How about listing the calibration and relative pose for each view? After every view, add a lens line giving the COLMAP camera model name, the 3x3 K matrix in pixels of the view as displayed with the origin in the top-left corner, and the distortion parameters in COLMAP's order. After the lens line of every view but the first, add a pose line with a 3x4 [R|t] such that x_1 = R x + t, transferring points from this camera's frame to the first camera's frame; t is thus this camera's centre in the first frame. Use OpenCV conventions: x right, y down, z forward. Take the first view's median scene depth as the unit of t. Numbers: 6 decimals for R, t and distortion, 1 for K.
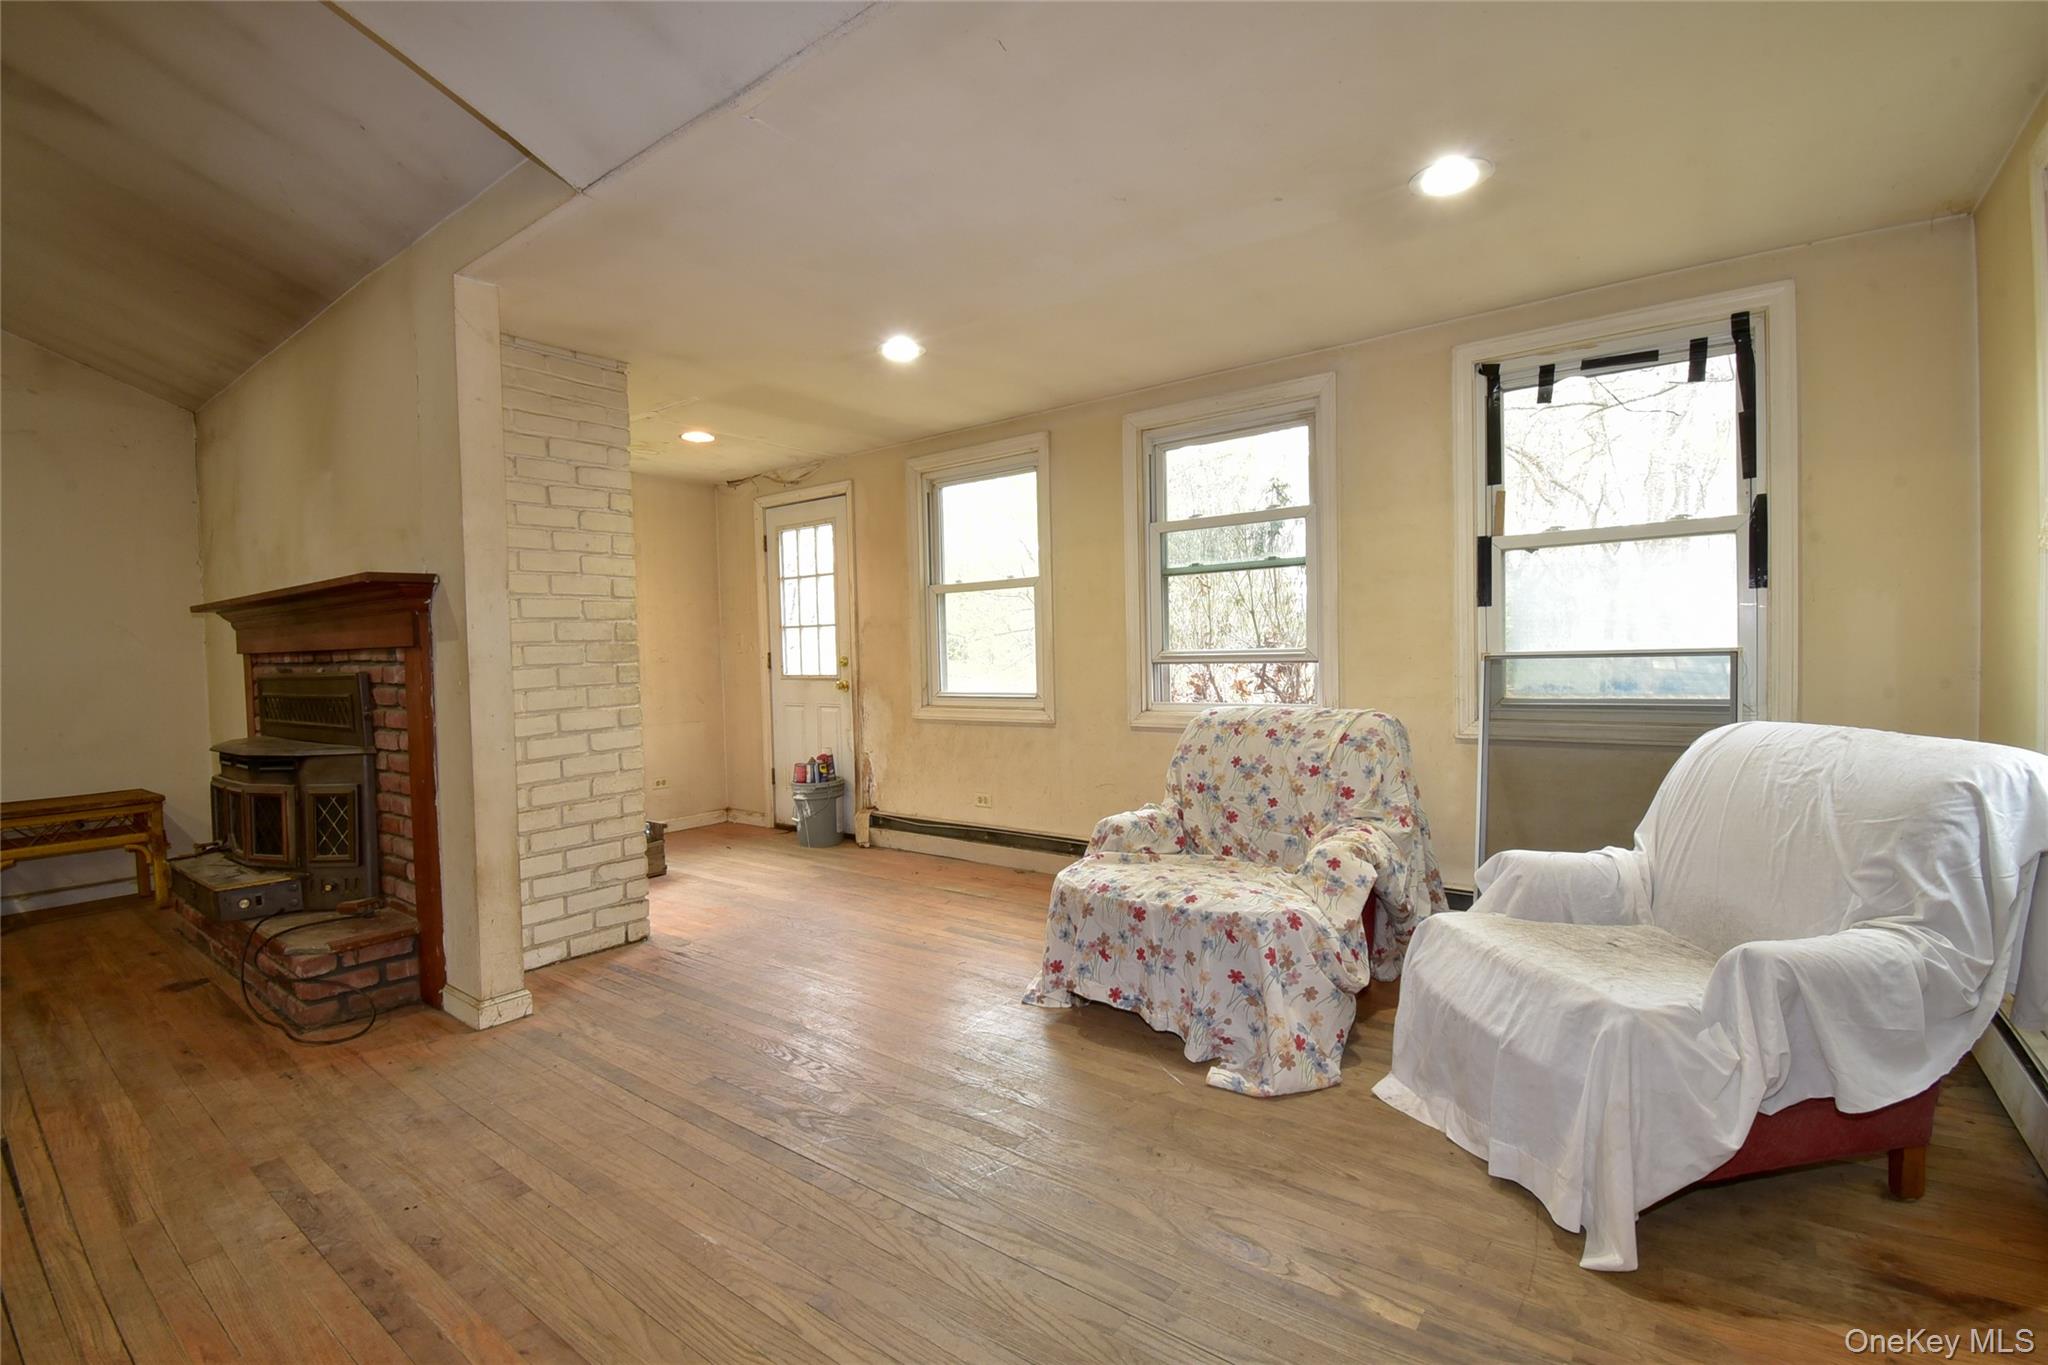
lens RADIAL K [[910.8, 0, 1026.1], [0, 910.8, 679.7], [0, 0, 1]] dist [0.001507, -0.009935]
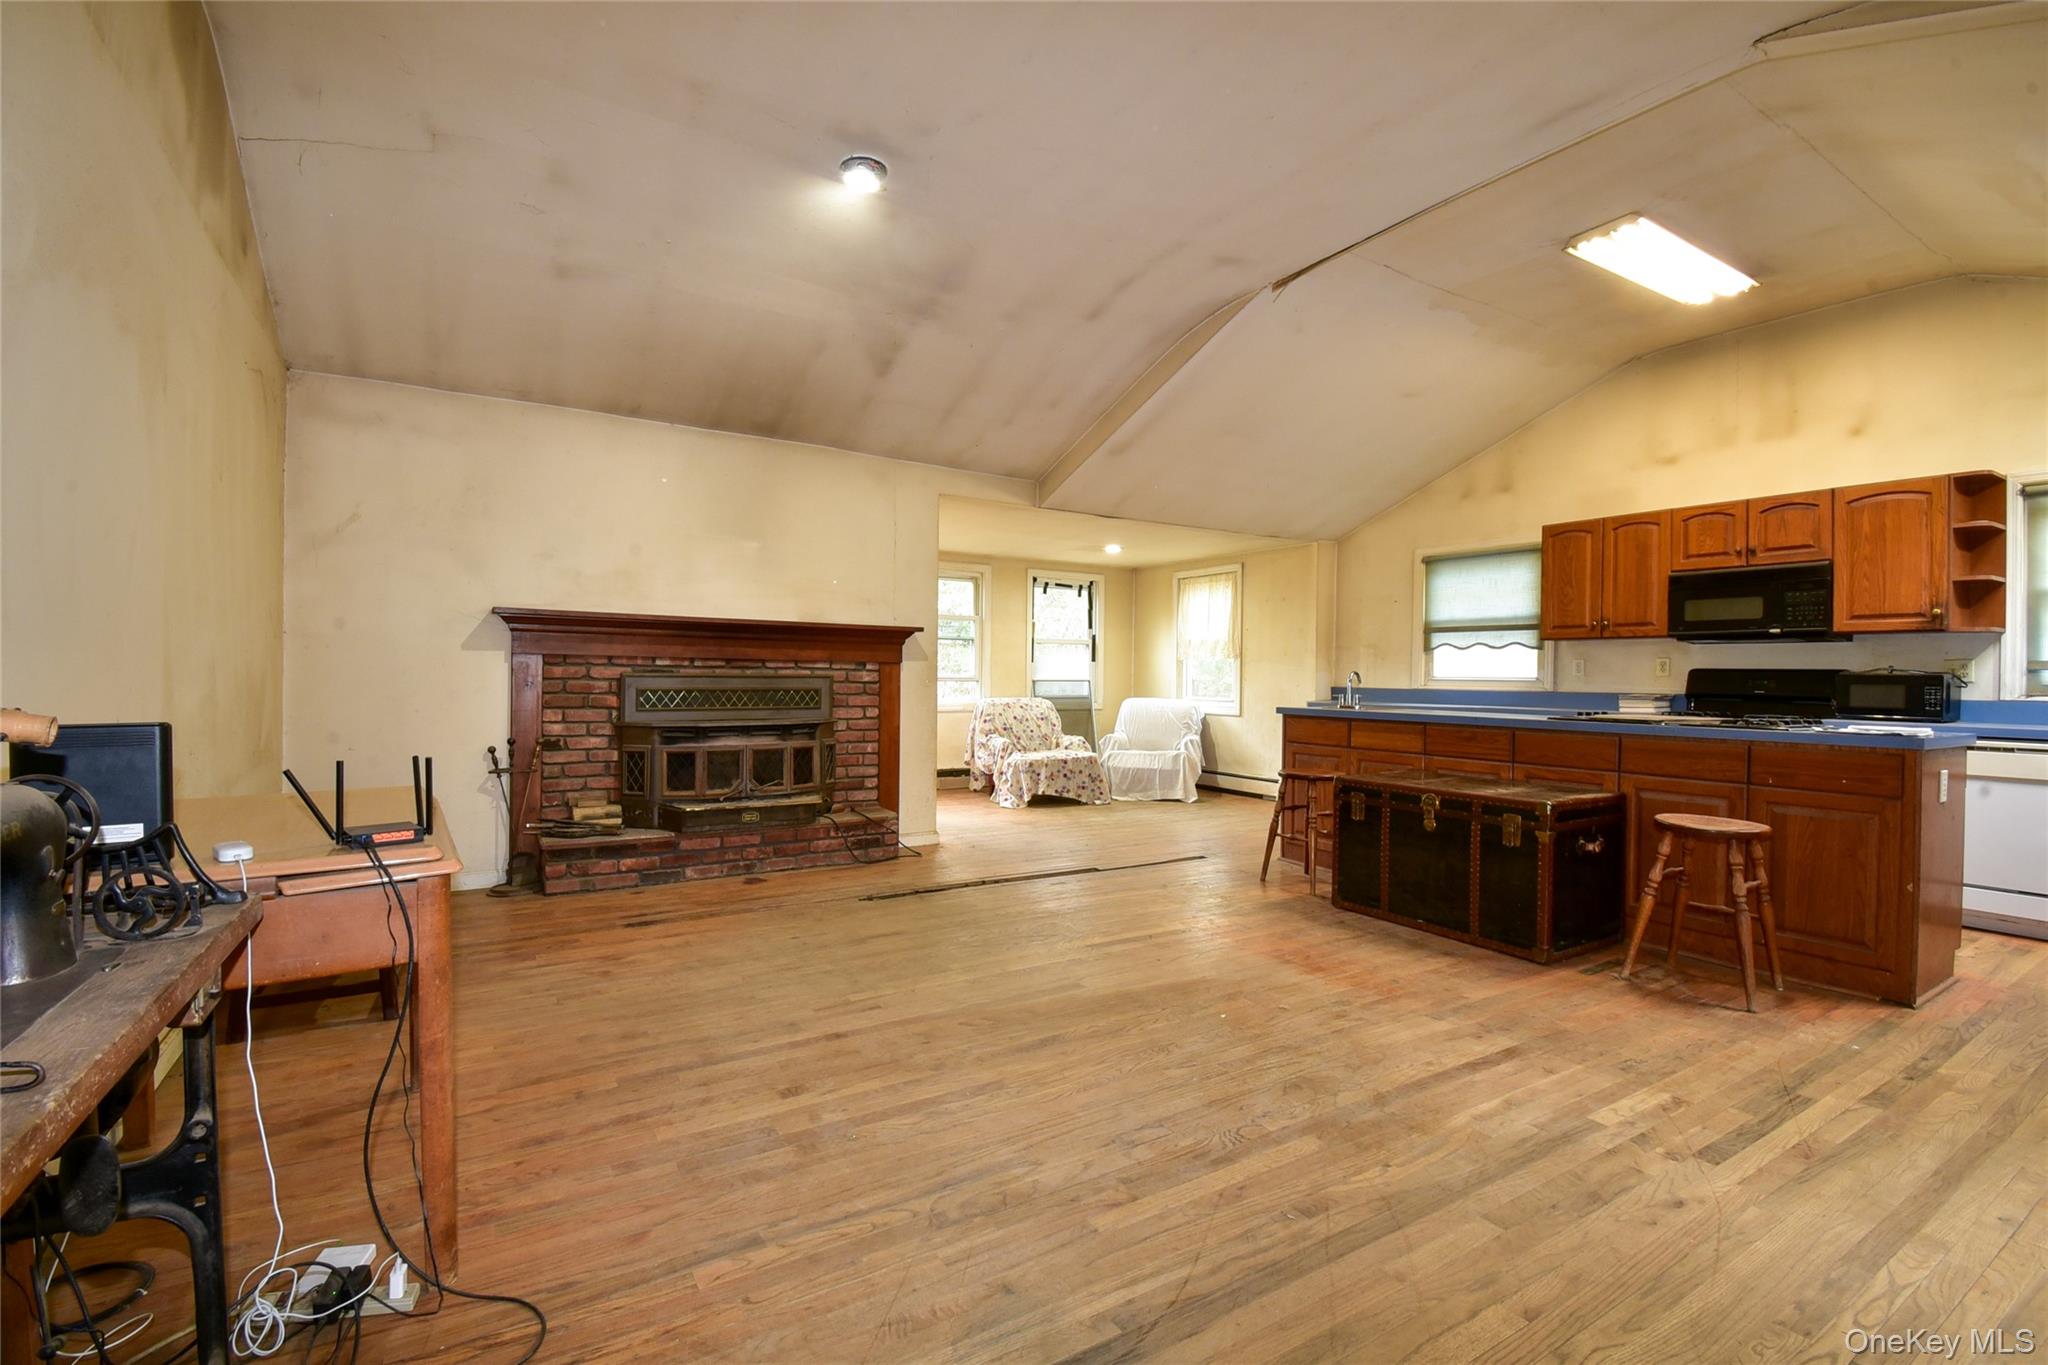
lens RADIAL K [[910.8, 0, 1020.0], [0, 910.8, 690.2], [0, 0, 1]] dist [0.001507, -0.009935]
pose [[0.357929, 0.013062, 0.933657, -2.353274], [0.007386, 0.999831, -0.016820, 0.056094], [-0.933720, 0.012916, 0.357772, 0.040297]]
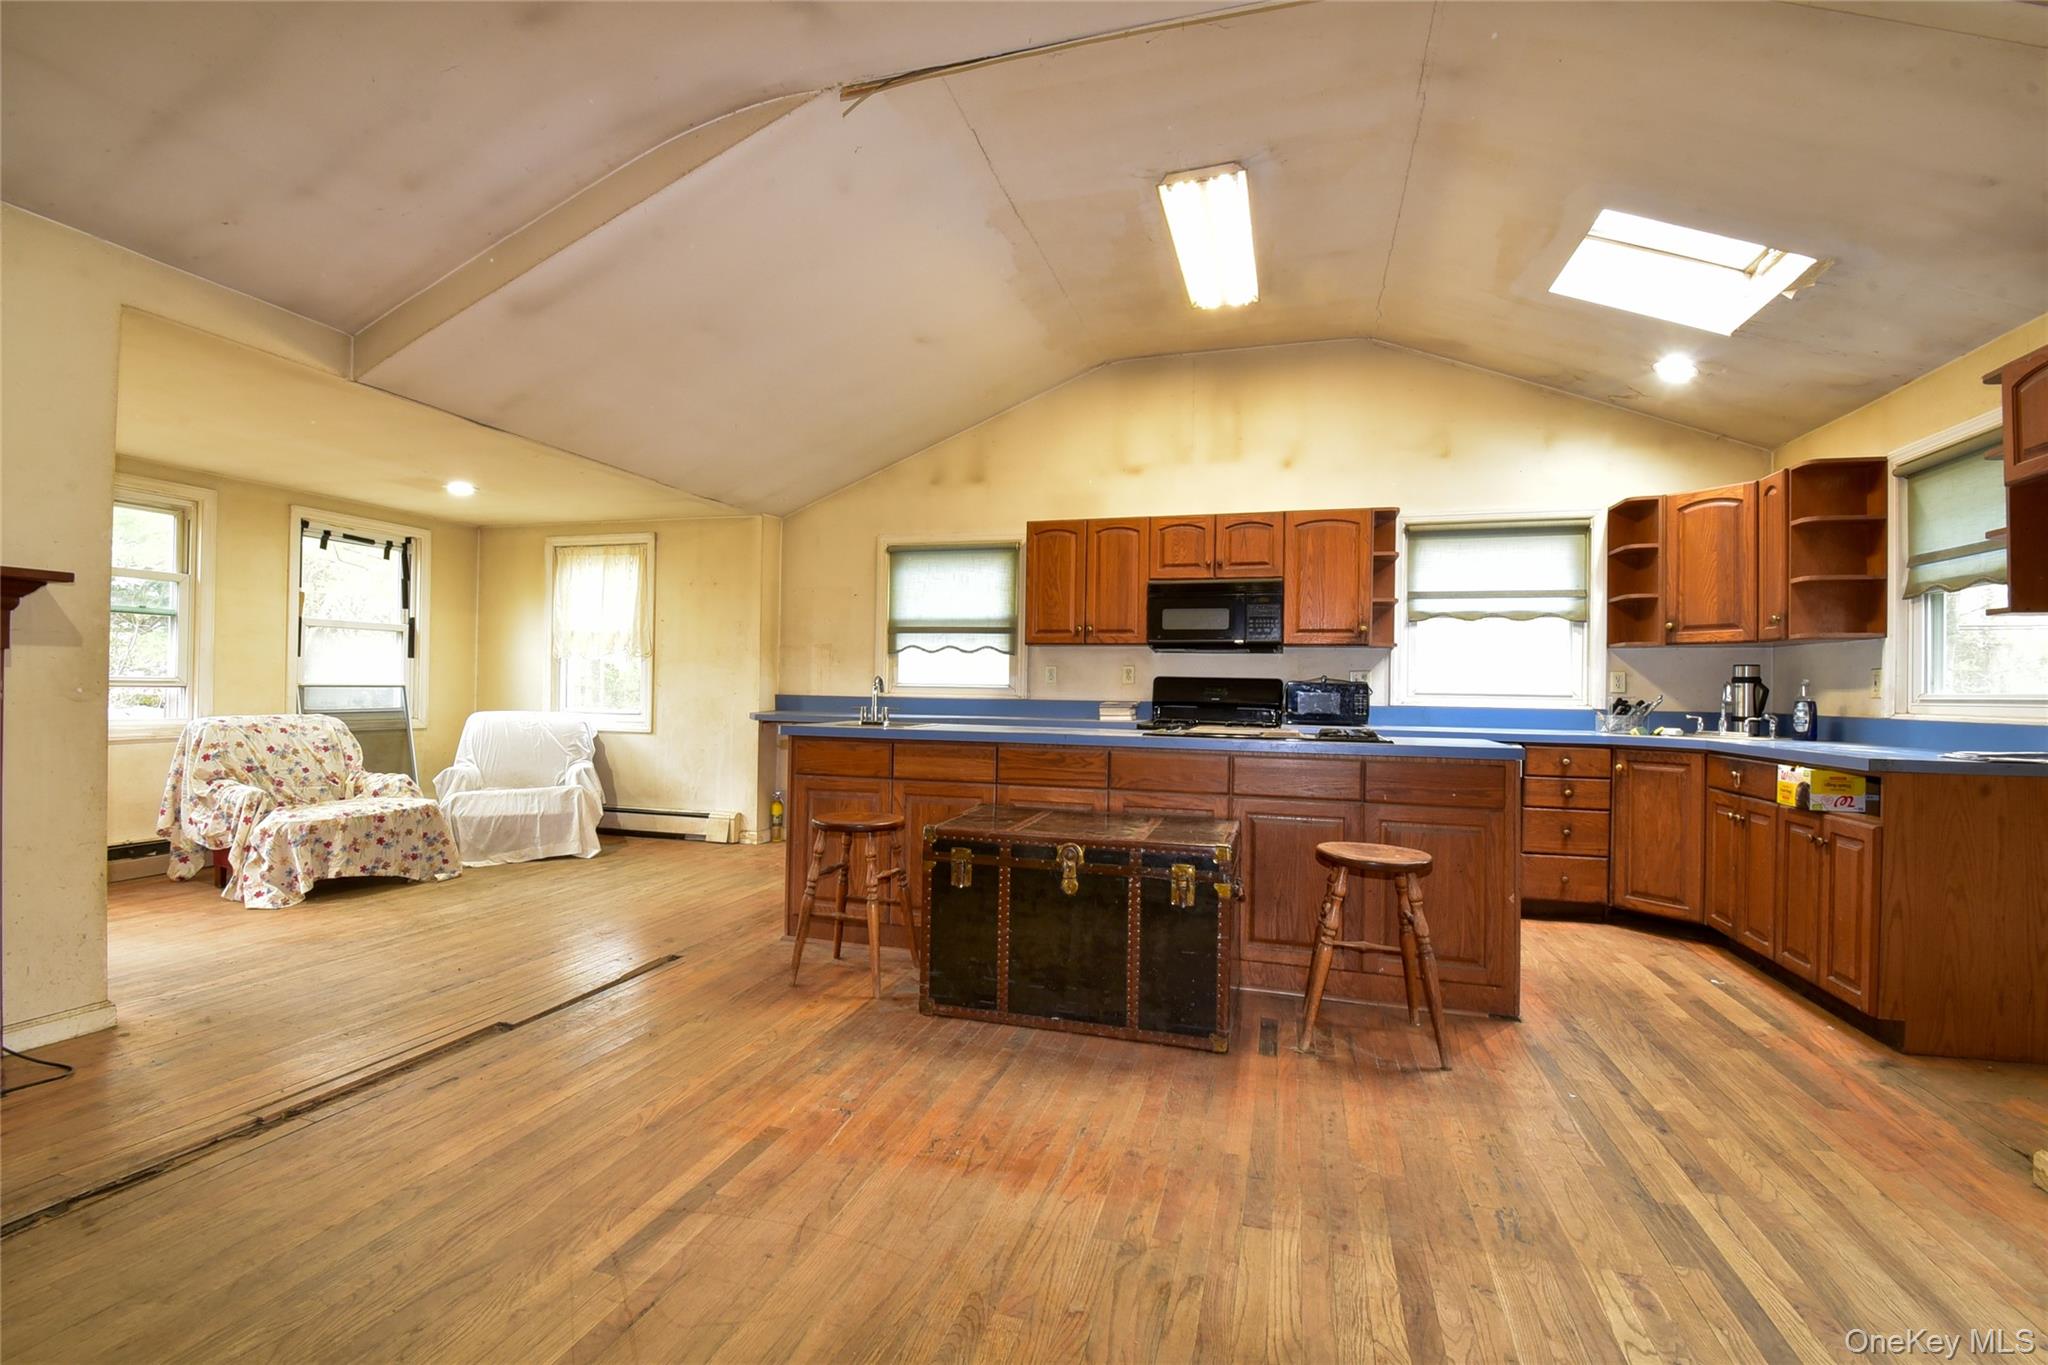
lens RADIAL K [[910.8, 0, 1025.4], [0, 910.8, 683.0], [0, 0, 1]] dist [0.001507, -0.009935]
pose [[-0.355019, 0.025258, 0.934518, -1.782509], [0.020454, 0.999606, -0.019247, 0.034076], [-0.934635, 0.012281, -0.355396, 0.356529]]
